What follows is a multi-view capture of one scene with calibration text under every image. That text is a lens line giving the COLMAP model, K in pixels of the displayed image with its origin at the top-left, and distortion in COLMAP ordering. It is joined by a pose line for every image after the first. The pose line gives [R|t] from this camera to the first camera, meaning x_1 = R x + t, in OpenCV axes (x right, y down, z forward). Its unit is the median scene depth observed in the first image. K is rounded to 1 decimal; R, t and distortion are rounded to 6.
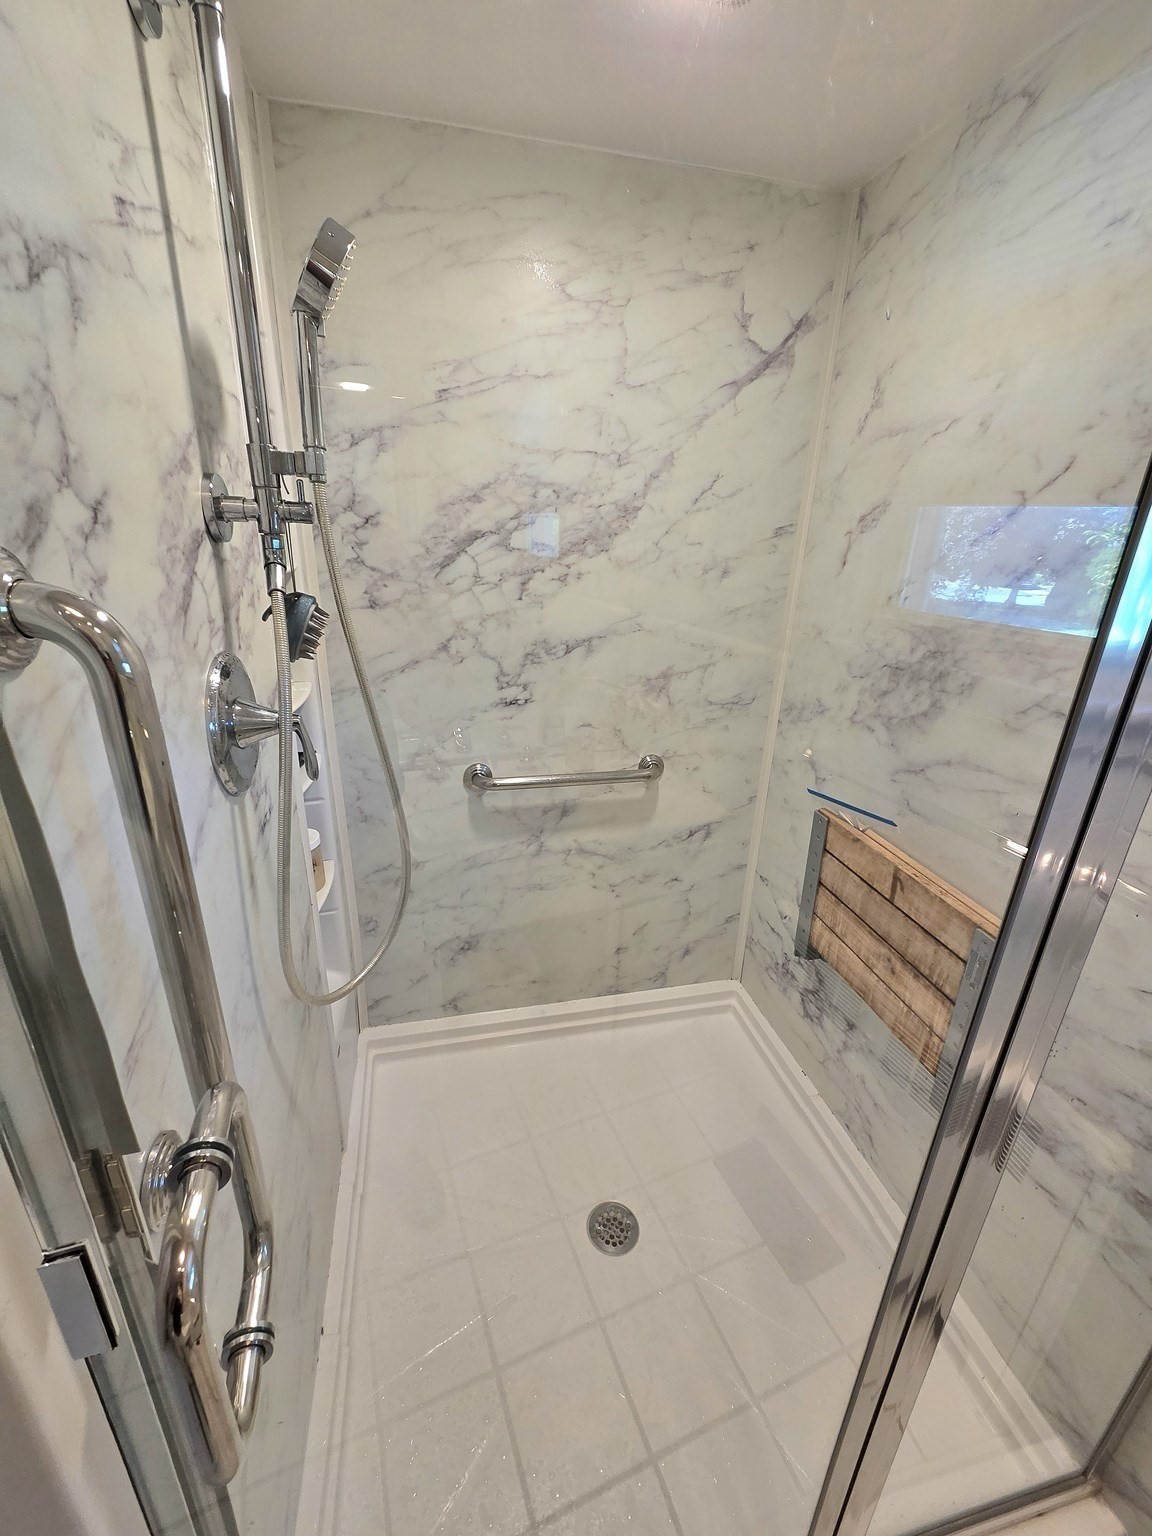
lens RADIAL K [[634.5, 0, 576.0], [0, 634.5, 768.0], [0, 0, 1]] dist [0.002323, -0.000099]
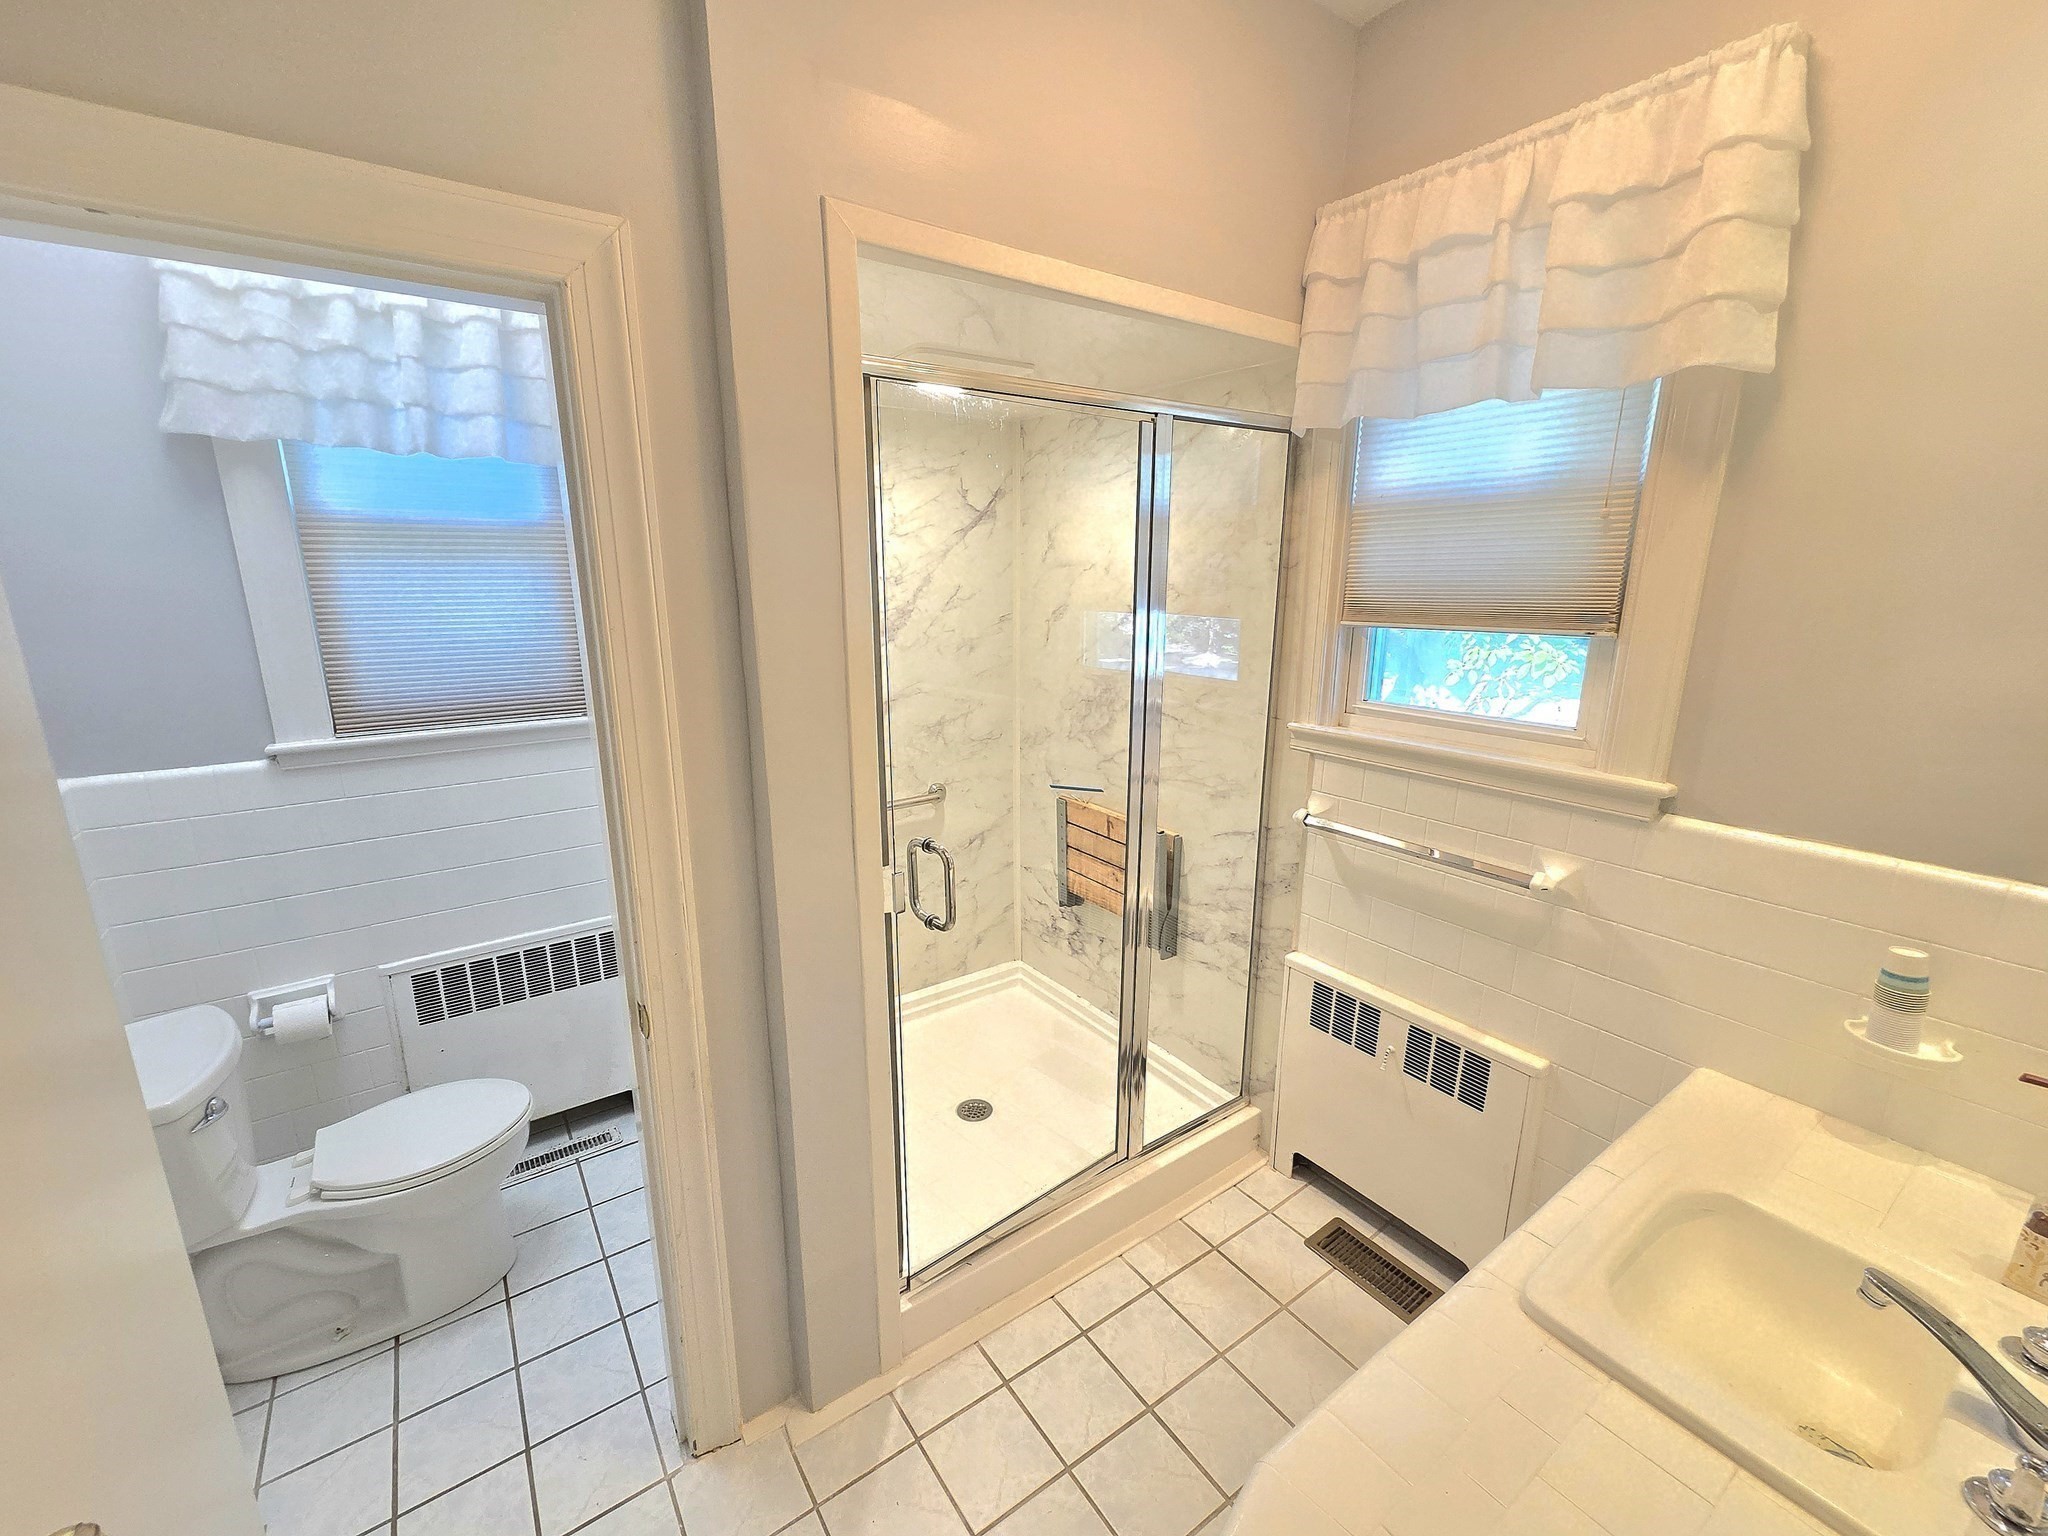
lens RADIAL K [[846.0, 0, 1024.0], [0, 846.0, 768.0], [0, 0, 1]] dist [0.002323, -0.000099]
pose [[0.926190, -0.118642, 0.357906, -0.404470], [0.161899, 0.982386, -0.093312, 0.169585], [-0.340530, 0.144370, 0.929084, -0.847994]]
